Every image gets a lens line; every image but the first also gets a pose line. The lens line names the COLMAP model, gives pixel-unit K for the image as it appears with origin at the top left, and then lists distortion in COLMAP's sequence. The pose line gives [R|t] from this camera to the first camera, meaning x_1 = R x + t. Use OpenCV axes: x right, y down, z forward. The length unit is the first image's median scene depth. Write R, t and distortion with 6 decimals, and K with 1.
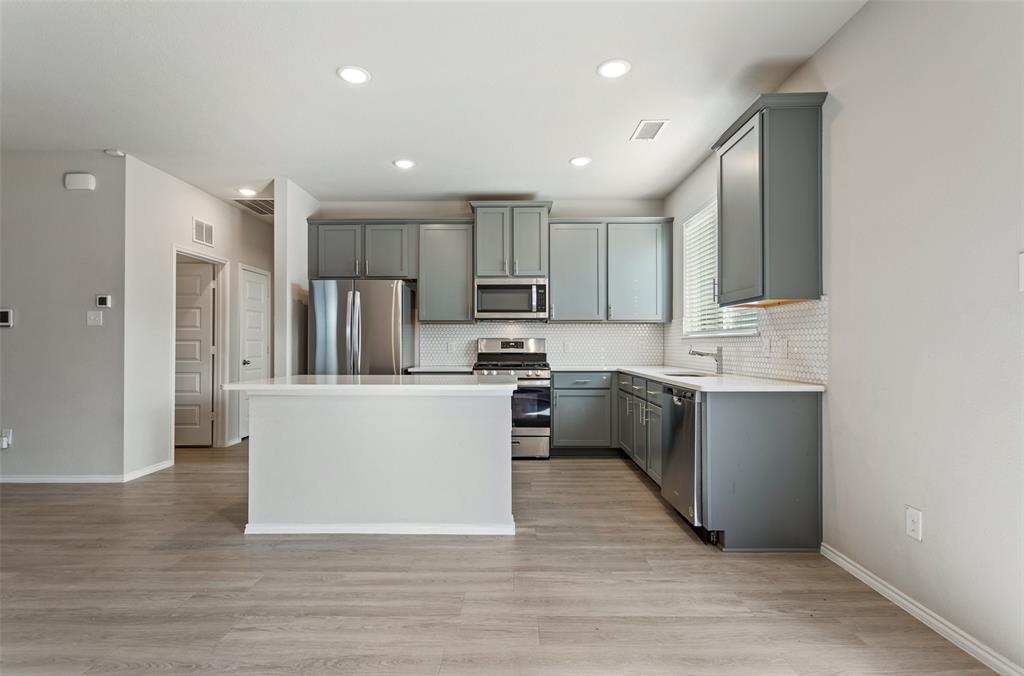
lens RADIAL K [[494.3, 0, 505.6], [0, 494.3, 345.5], [0, 0, 1]] dist [0.005961, 0.001457]
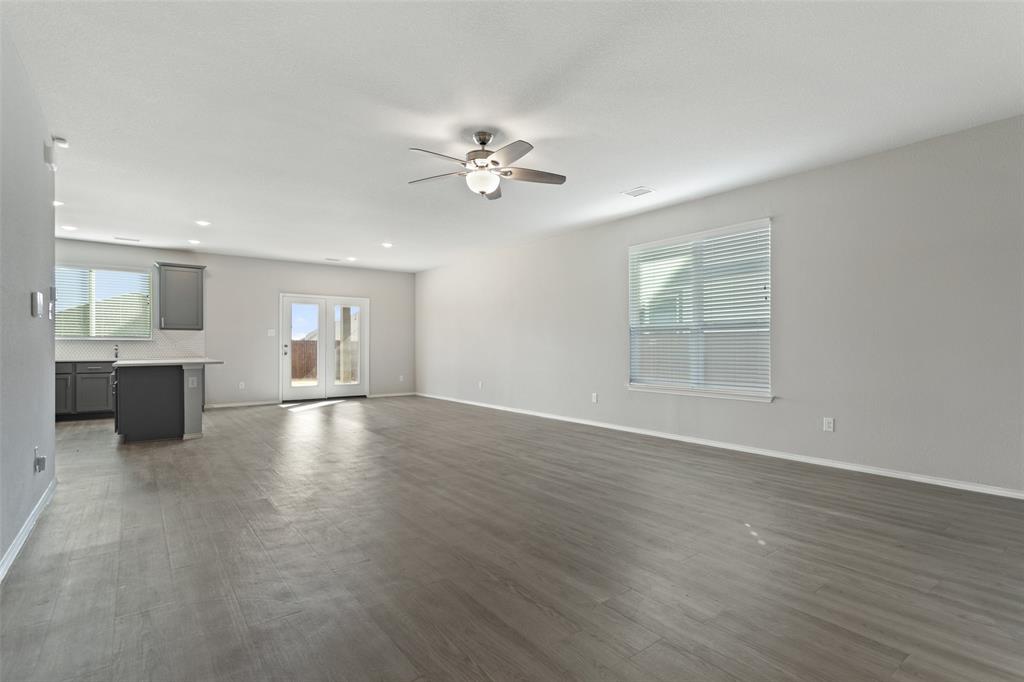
lens RADIAL K [[494.3, 0, 517.3], [0, 494.3, 340.9], [0, 0, 1]] dist [0.005961, 0.001457]
pose [[-0.621349, 0.011233, 0.783453, -1.726251], [-0.000389, 0.999893, -0.014646, 0.011441], [-0.783534, -0.009405, -0.621278, 0.747305]]
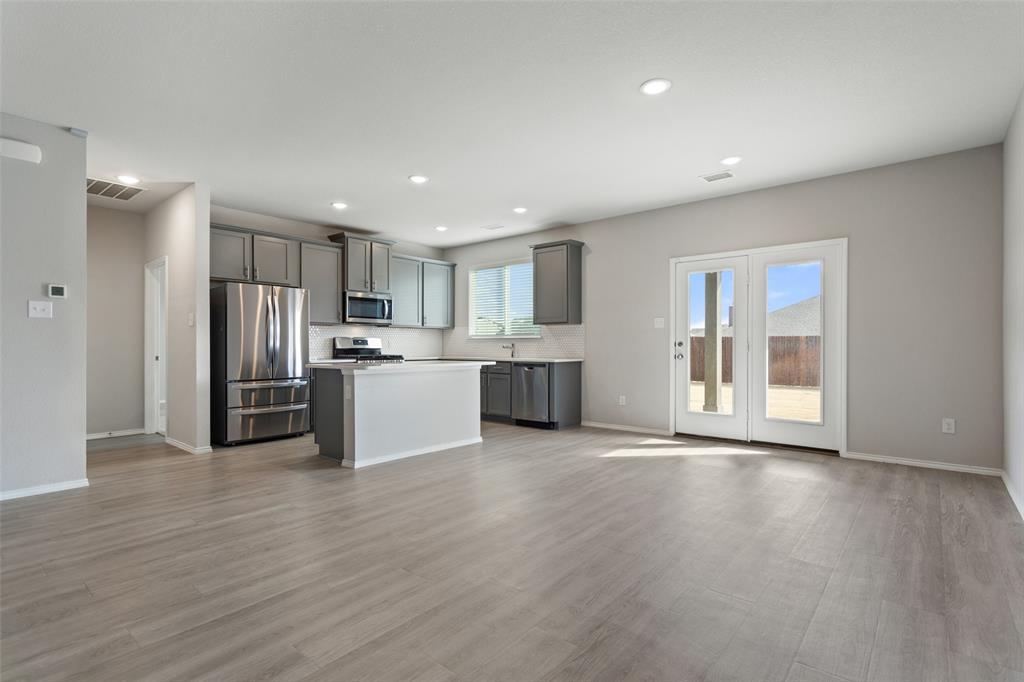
lens RADIAL K [[494.3, 0, 520.9], [0, 494.3, 345.5], [0, 0, 1]] dist [0.005961, 0.001457]
pose [[0.628833, 0.000285, 0.777540, -0.812631], [-0.000910, 1.000000, 0.000369, 0.007122], [-0.777540, -0.000939, 0.628833, -0.188183]]
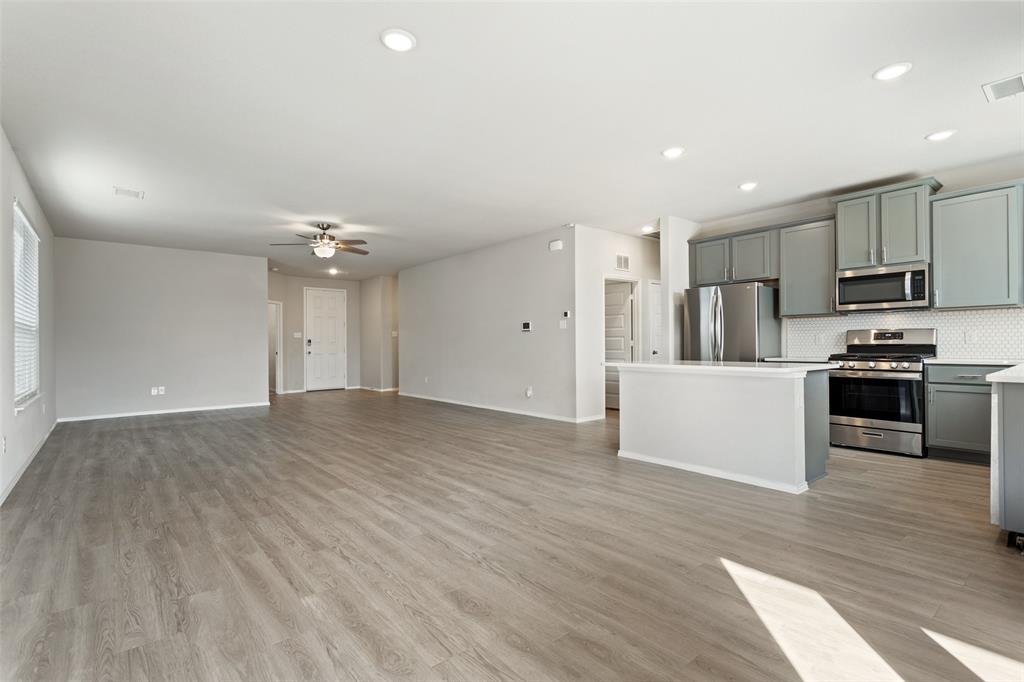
lens RADIAL K [[494.3, 0, 519.7], [0, 494.3, 343.4], [0, 0, 1]] dist [0.005961, 0.001457]
pose [[0.651527, -0.006025, -0.758602, 0.298063], [0.011004, 0.999938, 0.001509, 0.003950], [0.758546, -0.009331, 0.651553, -0.176384]]
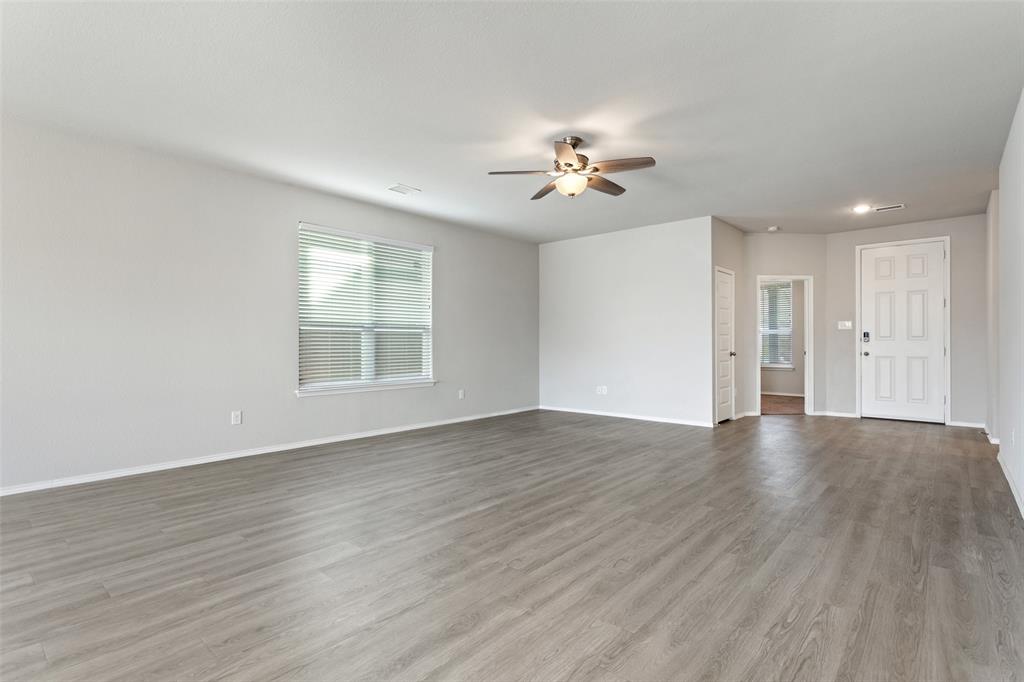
lens RADIAL K [[494.3, 0, 519.1], [0, 494.3, 345.8], [0, 0, 1]] dist [0.005961, 0.001457]
pose [[-0.645113, 0.004911, -0.764072, -0.407412], [0.002635, 0.999988, 0.004203, 0.009095], [0.764083, 0.000698, -0.645118, 0.757847]]
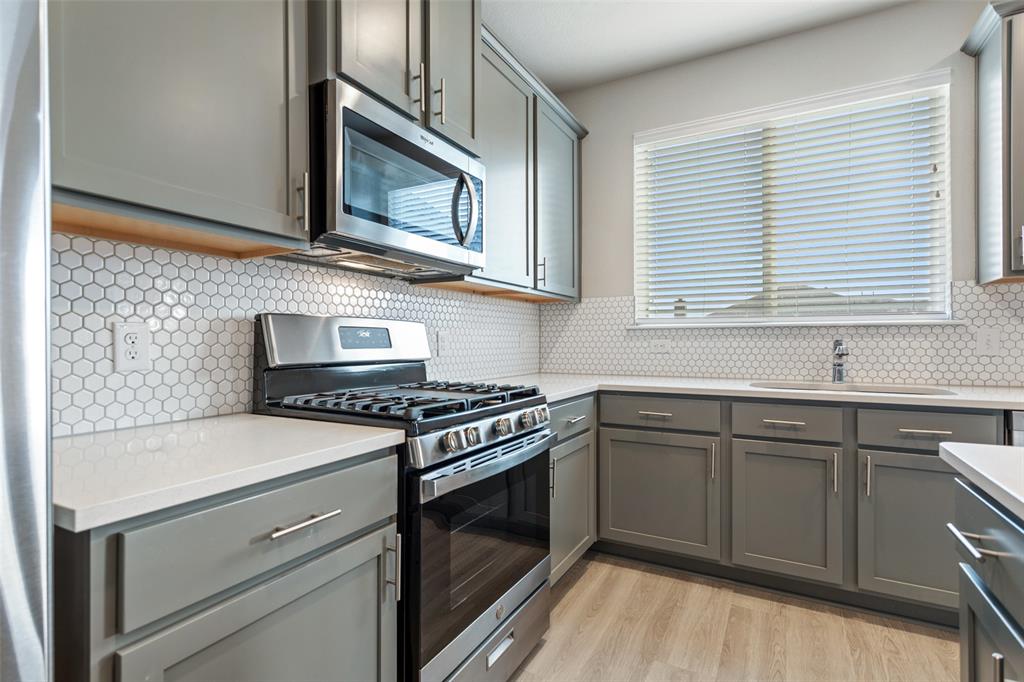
lens RADIAL K [[494.3, 0, 519.4], [0, 494.3, 341.2], [0, 0, 1]] dist [0.005961, 0.001457]
pose [[0.458497, 0.001909, 0.888694, -0.253652], [0.001674, 0.999994, -0.003012, 0.002793], [-0.888695, 0.002869, 0.458491, 0.820539]]
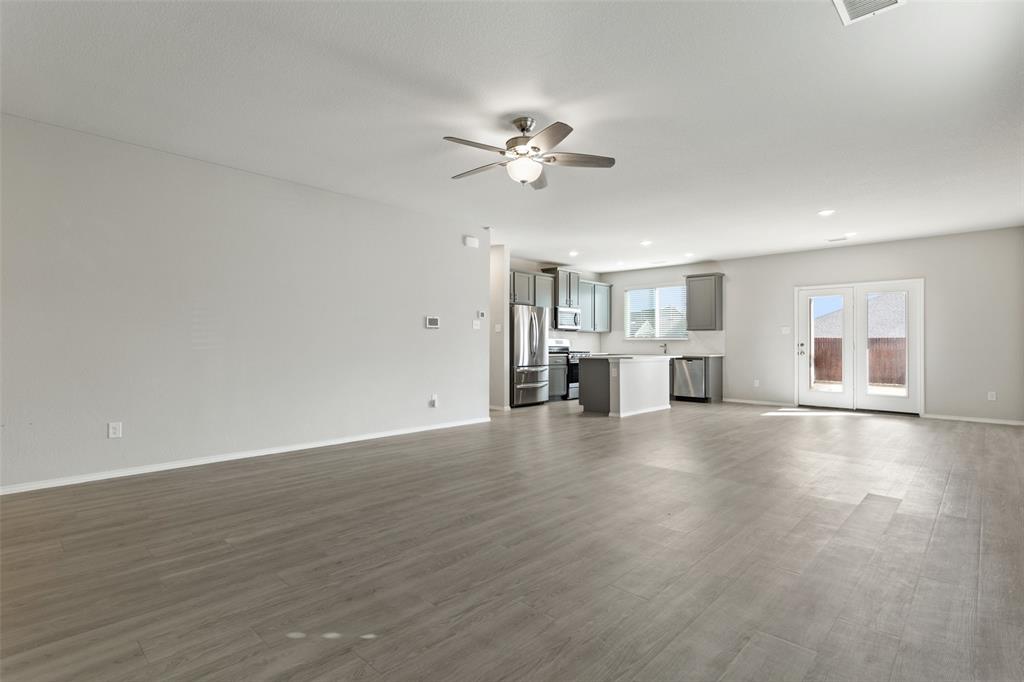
lens RADIAL K [[494.3, 0, 518.1], [0, 494.3, 337.4], [0, 0, 1]] dist [0.005961, 0.001457]
pose [[0.676521, 0.014854, 0.736274, -1.625196], [-0.006784, 0.999880, -0.013939, 0.008586], [-0.736392, 0.004435, 0.676540, -0.188608]]
